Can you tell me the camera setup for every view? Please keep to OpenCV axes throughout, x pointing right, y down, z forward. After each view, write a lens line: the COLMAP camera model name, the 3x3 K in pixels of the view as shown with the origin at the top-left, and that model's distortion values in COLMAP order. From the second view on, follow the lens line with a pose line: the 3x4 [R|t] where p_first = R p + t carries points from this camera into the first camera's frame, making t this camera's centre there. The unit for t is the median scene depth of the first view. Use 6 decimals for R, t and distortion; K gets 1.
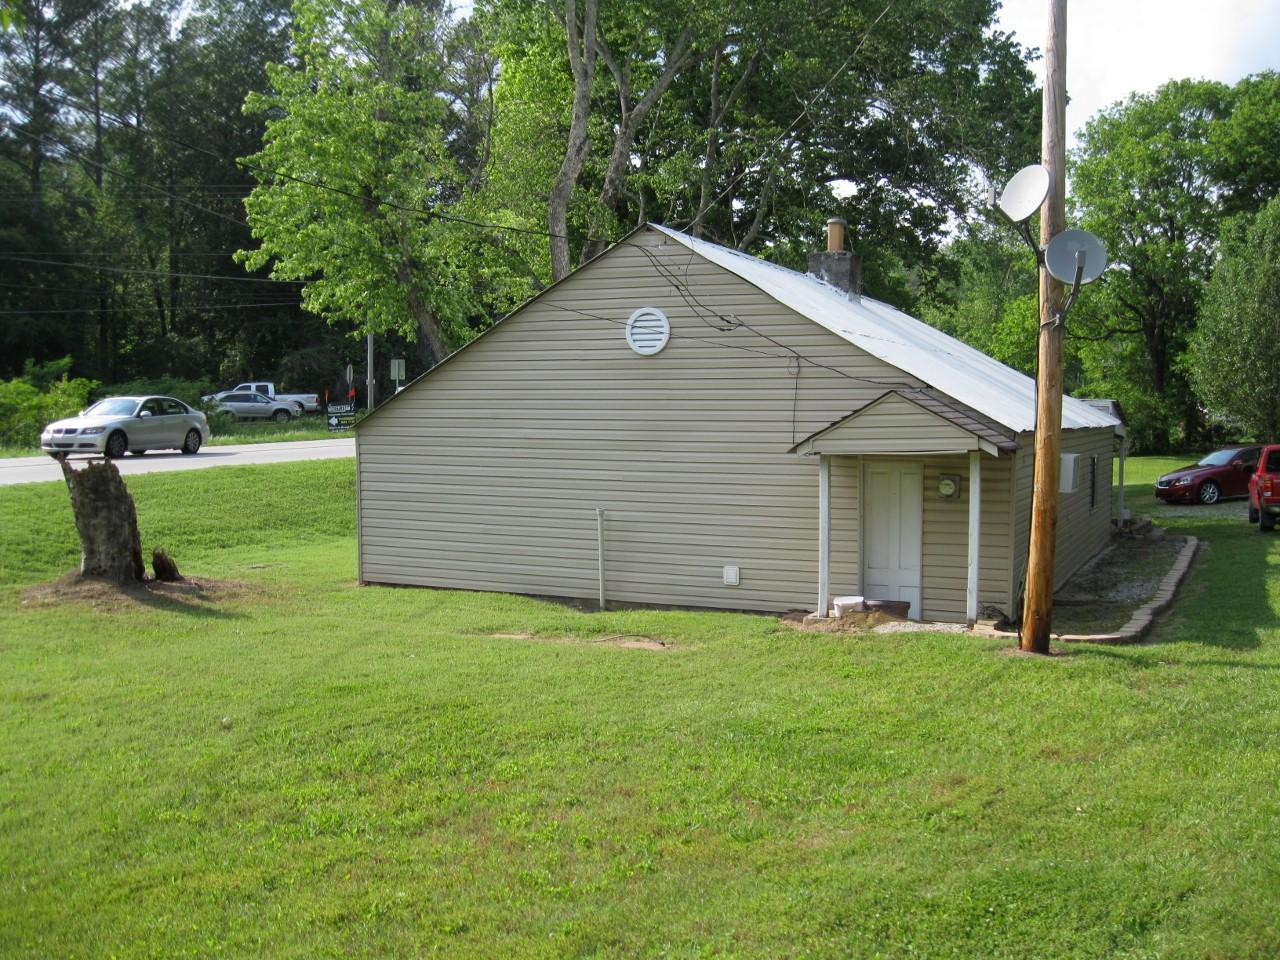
lens RADIAL K [[1294.5, 0, 640.0], [0, 1294.5, 480.0], [0, 0, 1]] dist [-0.087068, 0.009526]
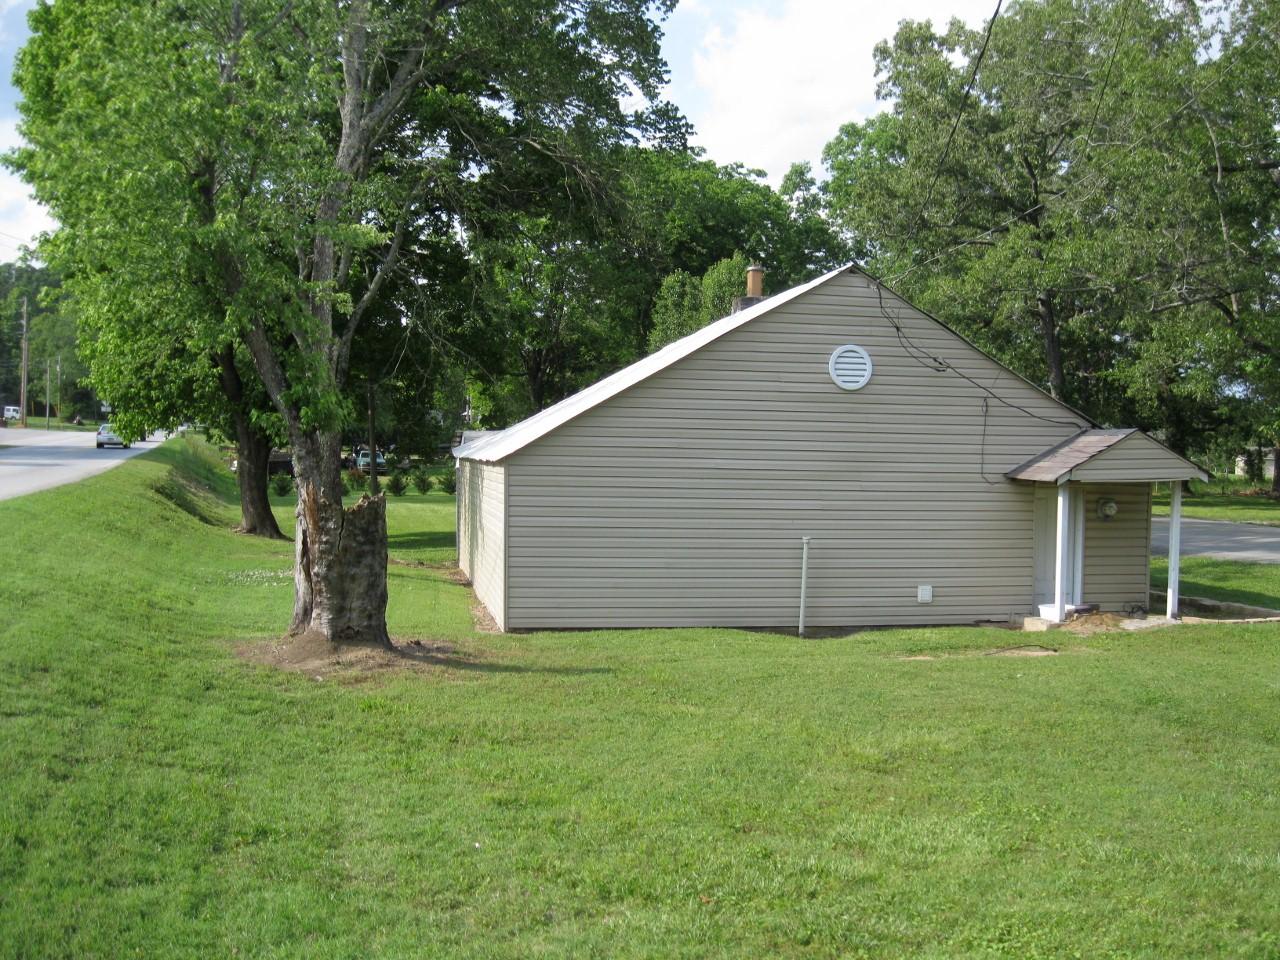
lens RADIAL K [[1294.5, 0, 640.0], [0, 1294.5, 480.0], [0, 0, 1]] dist [-0.087068, 0.009526]
pose [[0.816889, -0.001483, 0.576794, -0.738672], [0.019144, 0.999515, -0.024544, -0.000638], [-0.576478, 0.031092, 0.816521, 0.240958]]
